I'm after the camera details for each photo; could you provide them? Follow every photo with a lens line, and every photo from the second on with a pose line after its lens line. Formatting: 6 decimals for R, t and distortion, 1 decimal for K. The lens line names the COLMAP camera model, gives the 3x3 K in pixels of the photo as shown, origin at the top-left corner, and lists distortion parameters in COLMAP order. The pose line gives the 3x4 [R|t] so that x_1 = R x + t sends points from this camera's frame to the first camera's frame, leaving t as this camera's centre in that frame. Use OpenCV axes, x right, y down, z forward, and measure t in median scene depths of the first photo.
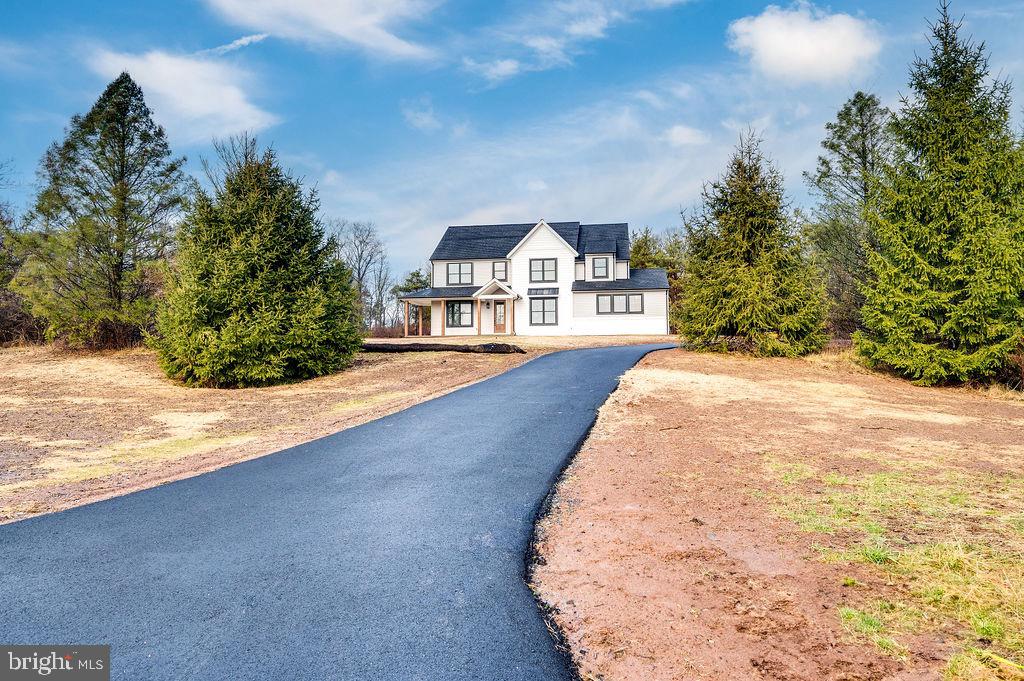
lens RADIAL K [[402.5, 0, 512.0], [0, 402.5, 340.5], [0, 0, 1]] dist [-0.000860, -0.000074]
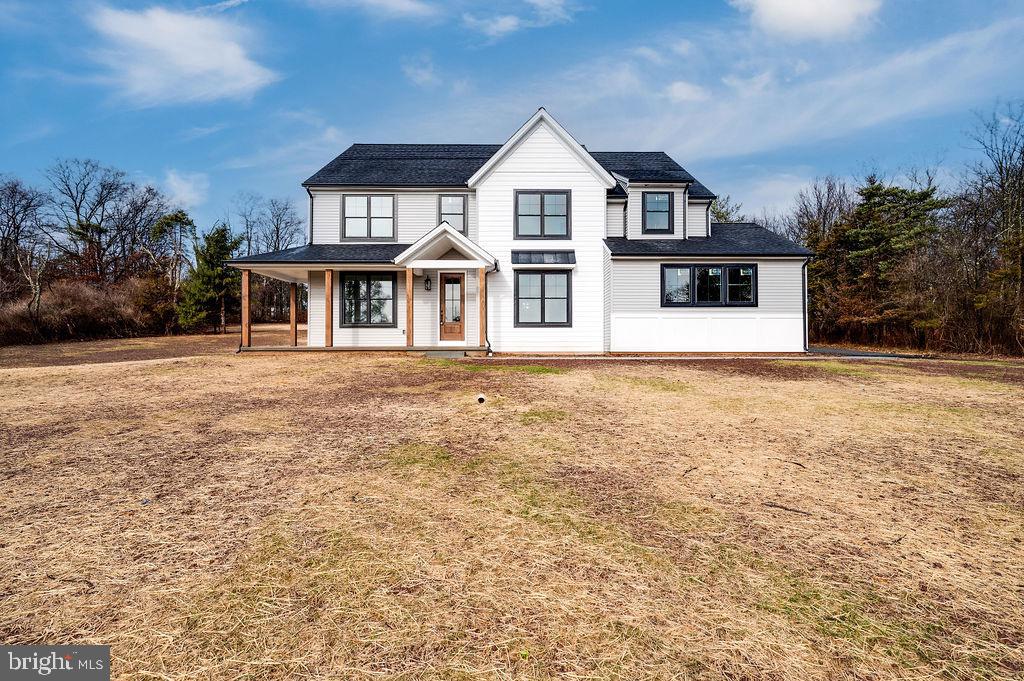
lens RADIAL K [[402.5, 0, 512.0], [0, 402.5, 340.5], [0, 0, 1]] dist [-0.000860, -0.000074]
pose [[0.986780, 0.000805, 0.162063, -0.039006], [-0.006871, 0.999296, 0.036878, -0.037854], [-0.161919, -0.037504, 0.986091, 0.512662]]
